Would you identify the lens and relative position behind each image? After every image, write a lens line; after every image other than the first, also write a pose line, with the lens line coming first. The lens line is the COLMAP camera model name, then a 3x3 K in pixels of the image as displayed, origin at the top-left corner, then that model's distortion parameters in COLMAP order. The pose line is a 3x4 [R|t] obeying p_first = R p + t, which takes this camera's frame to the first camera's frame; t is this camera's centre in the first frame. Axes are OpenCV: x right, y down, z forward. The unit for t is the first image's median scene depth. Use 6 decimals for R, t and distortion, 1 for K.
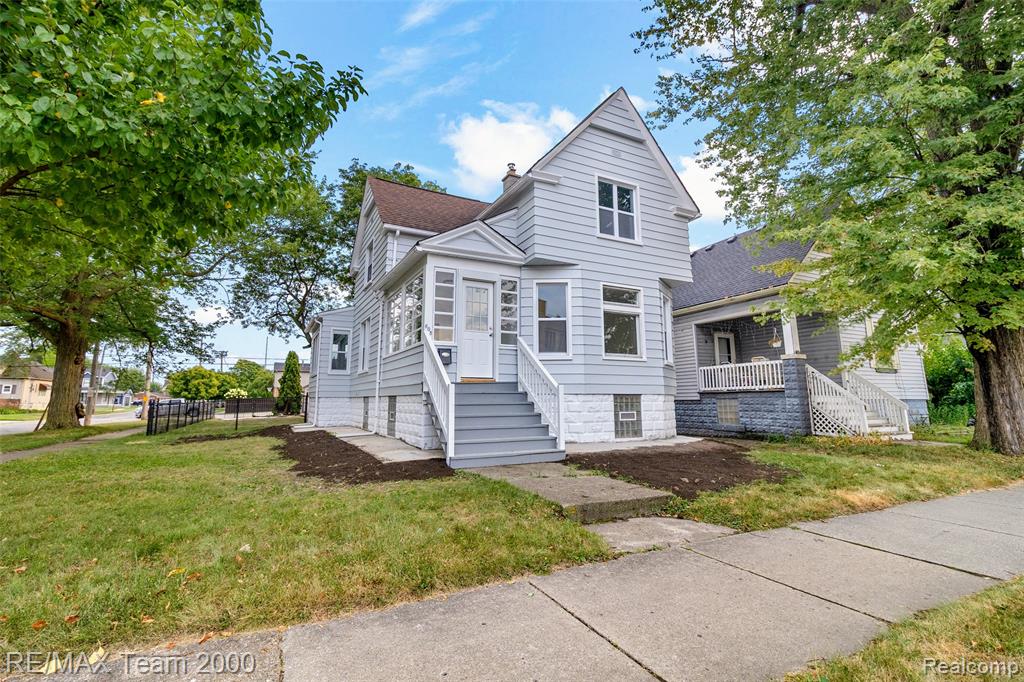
lens RADIAL K [[471.7, 0, 515.6], [0, 471.7, 321.1], [0, 0, 1]] dist [-0.000240, -0.000649]
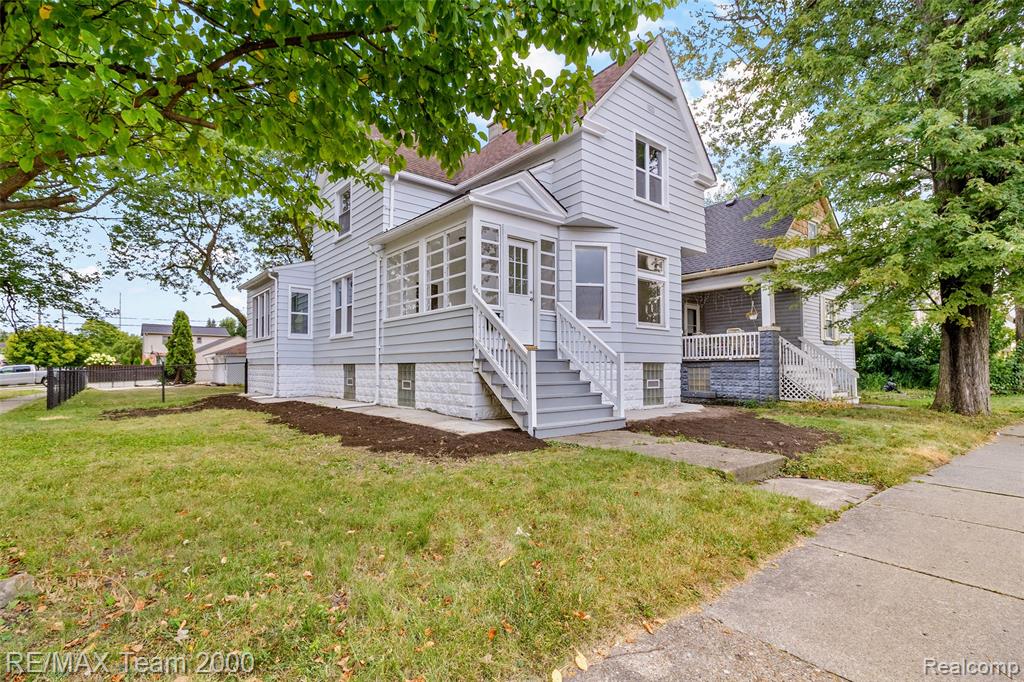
lens RADIAL K [[488.2, 0, 510.8], [0, 488.2, 352.7], [0, 0, 1]] dist [0.000336, -0.000126]
pose [[0.978482, 0.009371, 0.206121, -0.264952], [-0.036869, 0.990831, 0.129976, 0.009236], [-0.203013, -0.134778, 0.969856, 0.051674]]
